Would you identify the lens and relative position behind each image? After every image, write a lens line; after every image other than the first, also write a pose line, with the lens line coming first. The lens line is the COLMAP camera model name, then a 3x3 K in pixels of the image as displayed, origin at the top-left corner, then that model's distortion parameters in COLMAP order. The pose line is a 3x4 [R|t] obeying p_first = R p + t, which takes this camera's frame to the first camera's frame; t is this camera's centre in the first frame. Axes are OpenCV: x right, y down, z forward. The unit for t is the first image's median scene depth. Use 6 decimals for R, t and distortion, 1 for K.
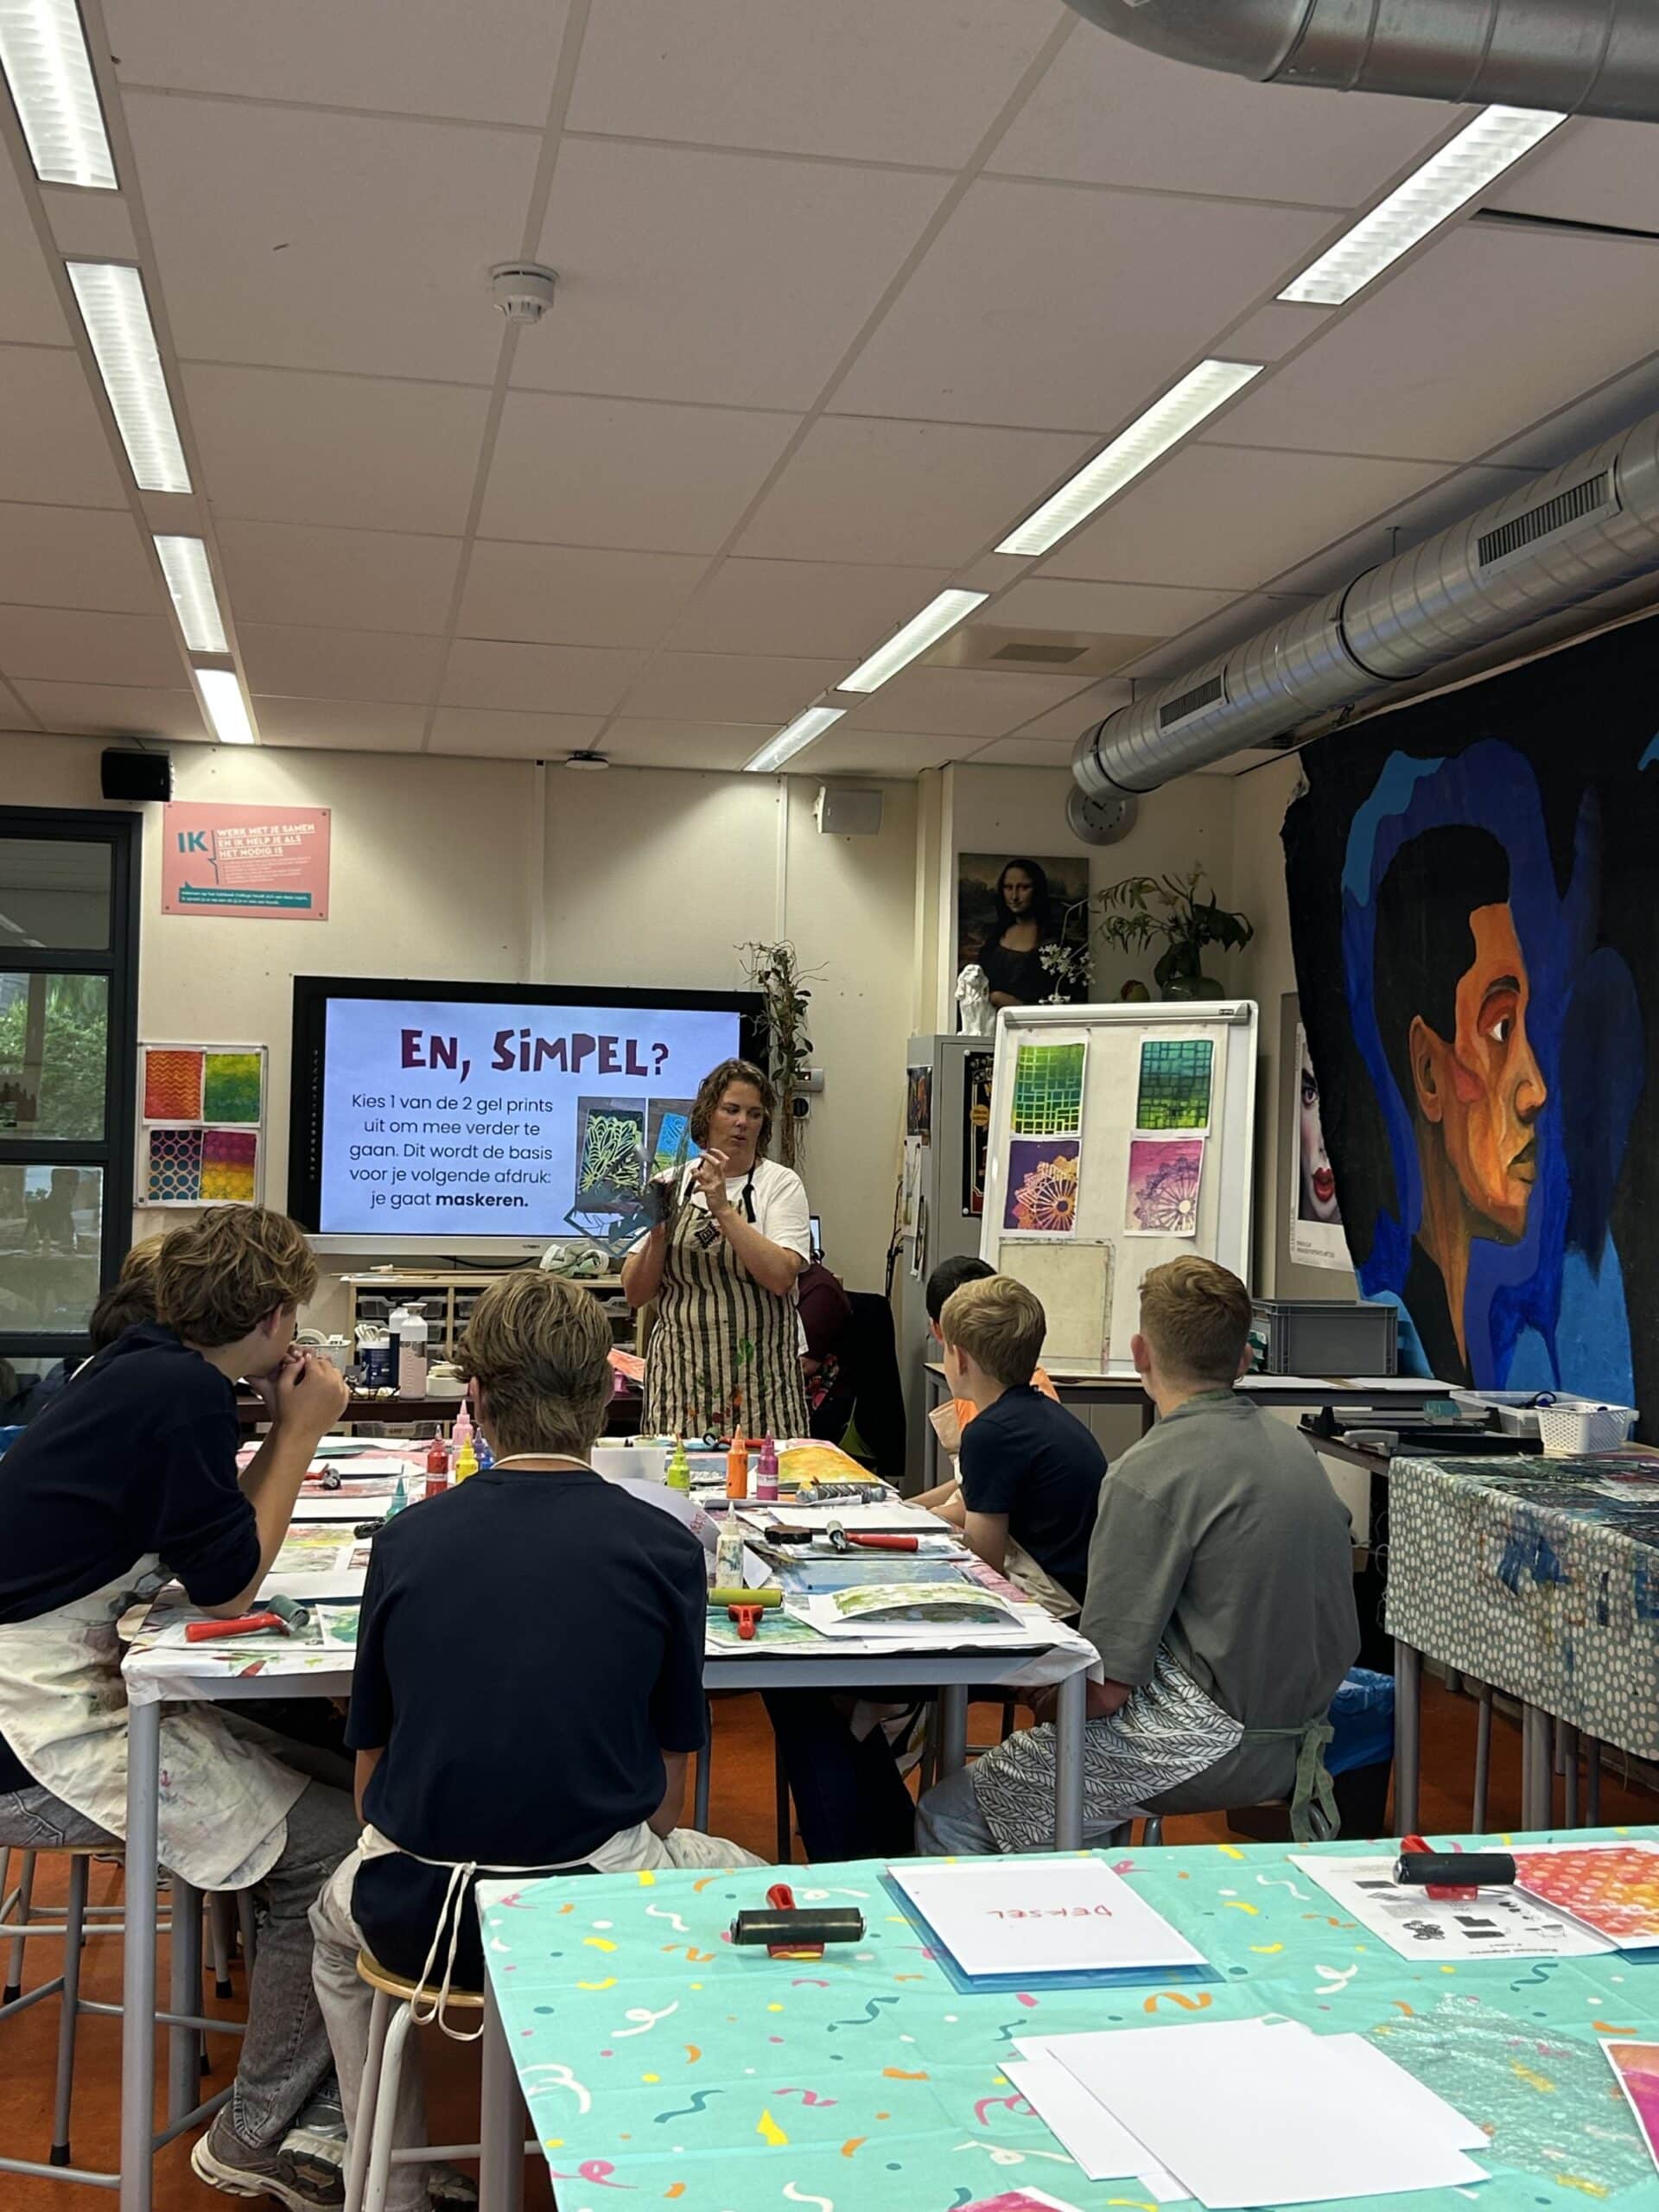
lens RADIAL K [[2502.5, 0, 829.5], [0, 2502.5, 1106.0], [0, 0, 1]] dist [0.181772, 0.006092]
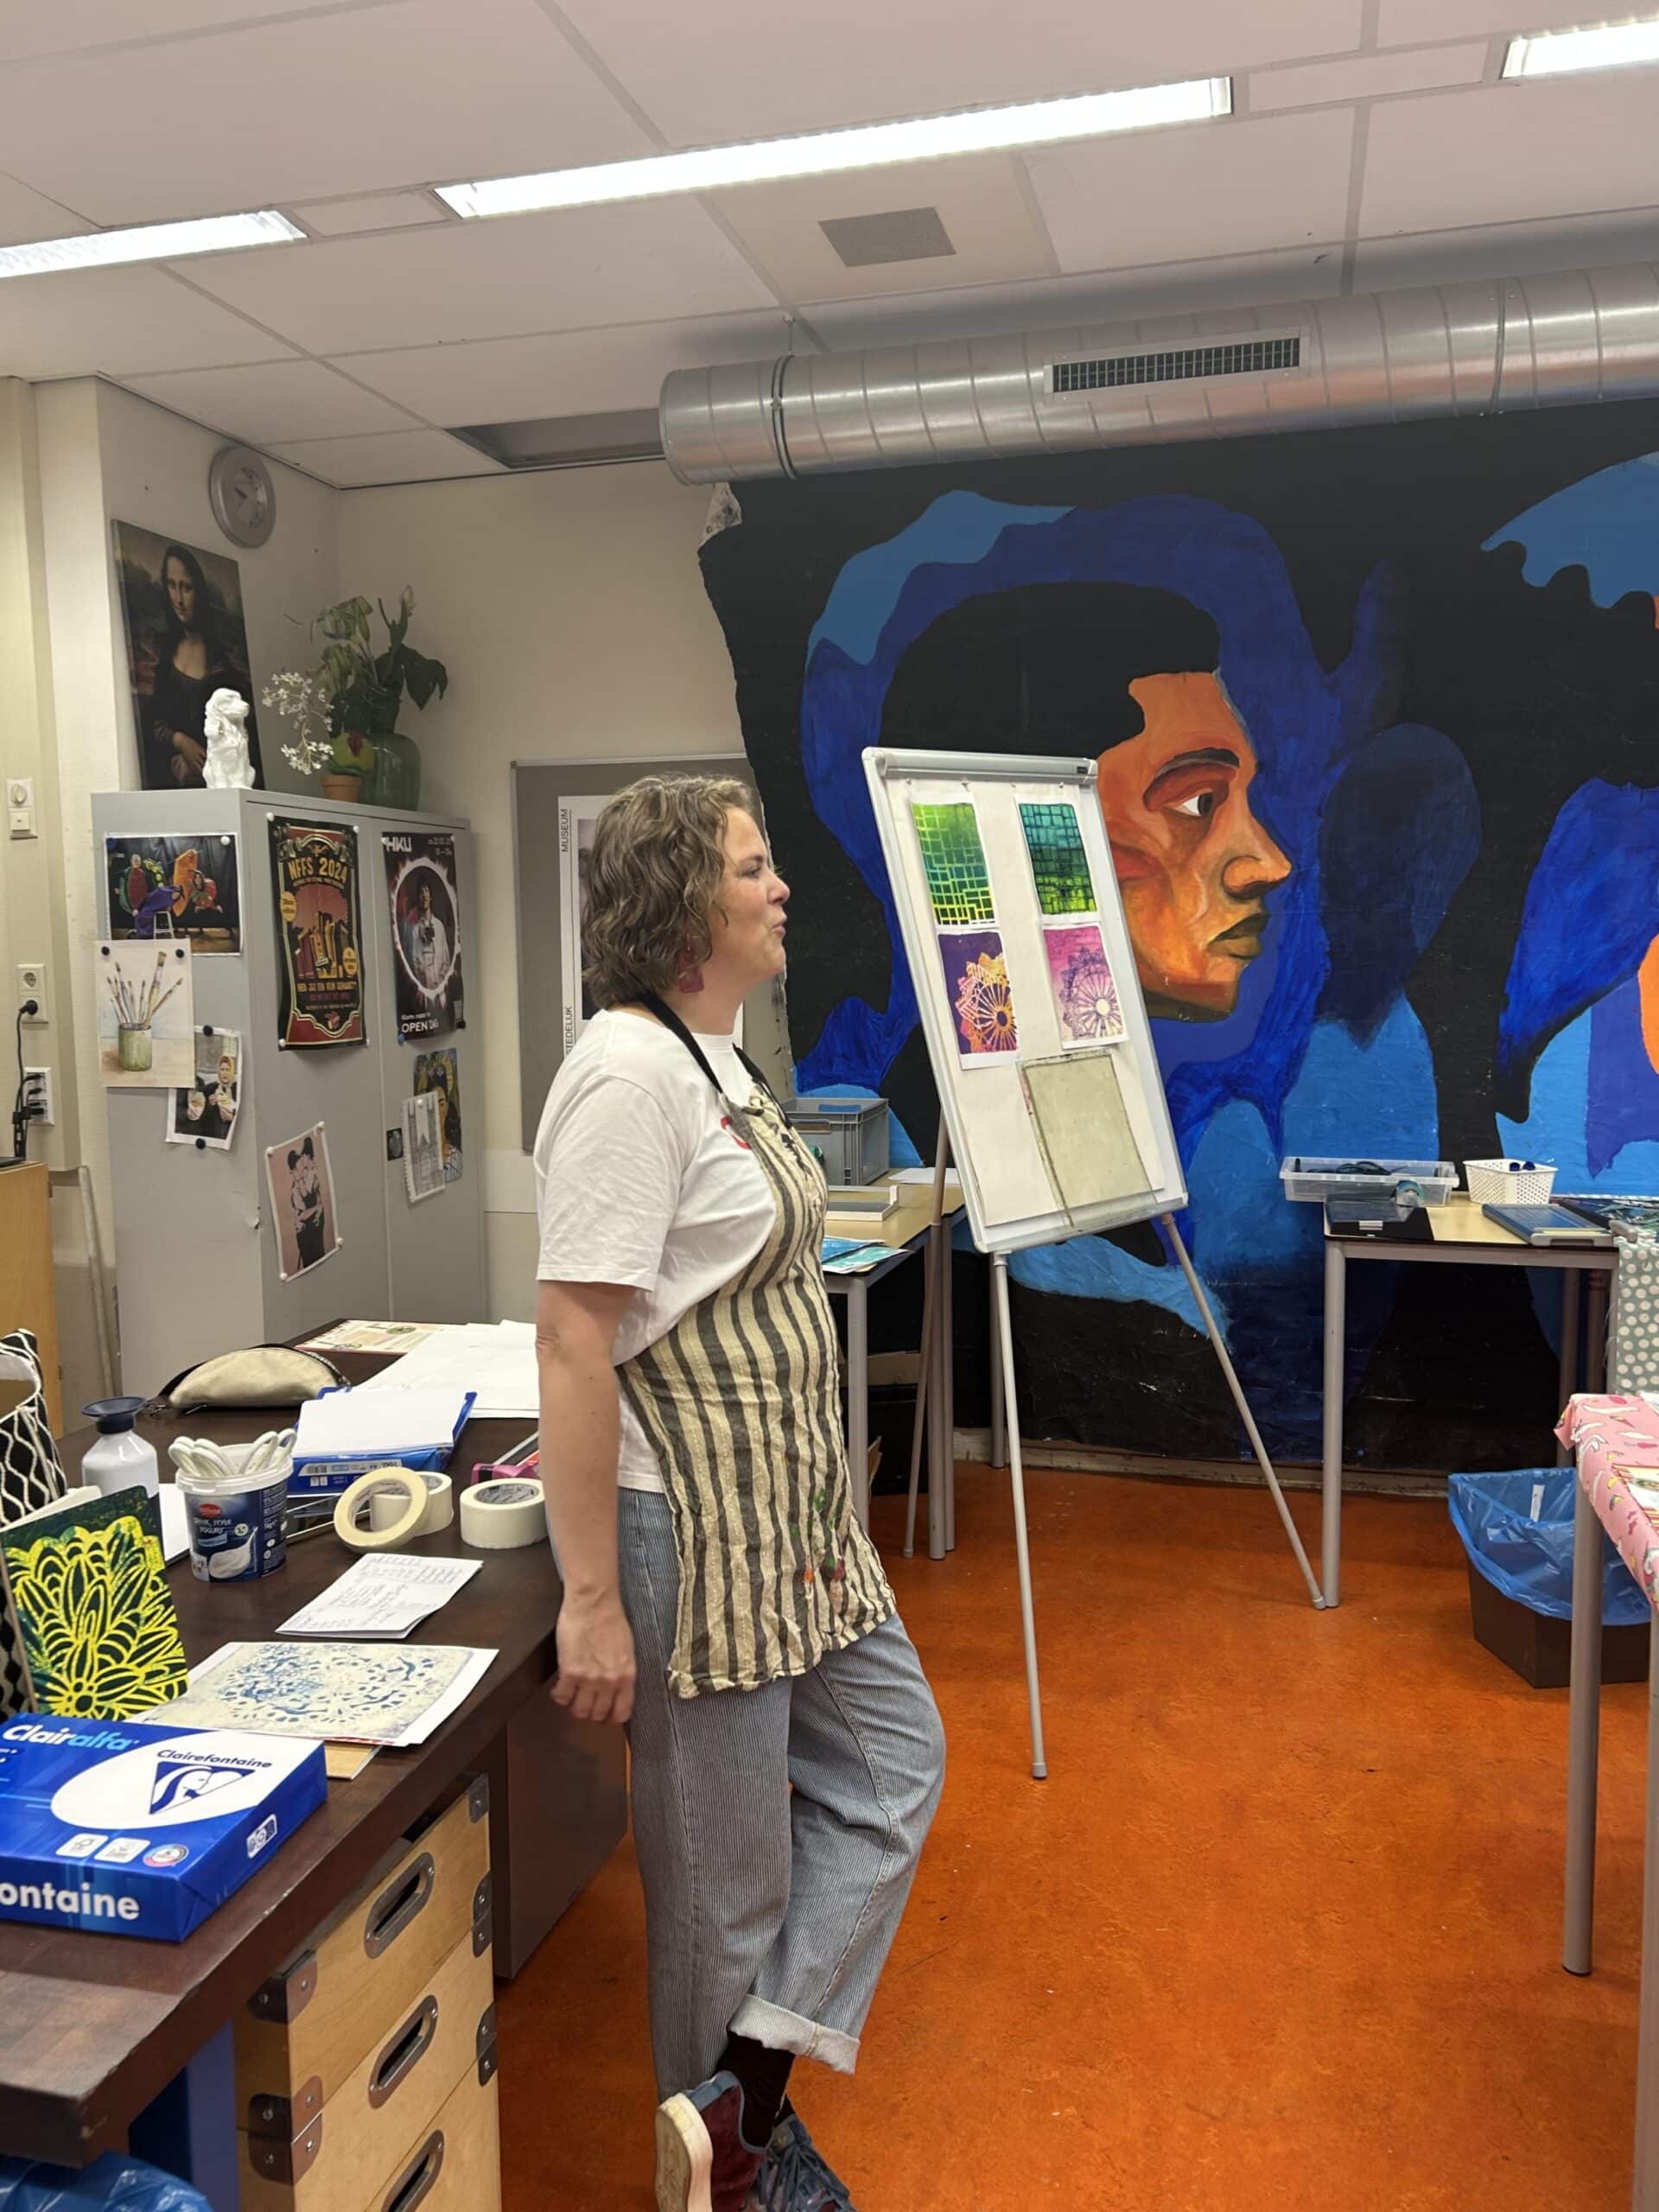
lens RADIAL K [[1673.6, 0, 829.5], [0, 1673.6, 1106.0], [0, 0, 1]] dist [0.035337, -0.001552]
pose [[0.451684, -0.122755, 0.883693, -0.388340], [0.011390, 0.991202, 0.131868, -0.001483], [-0.892105, -0.049497, 0.449108, 0.824219]]
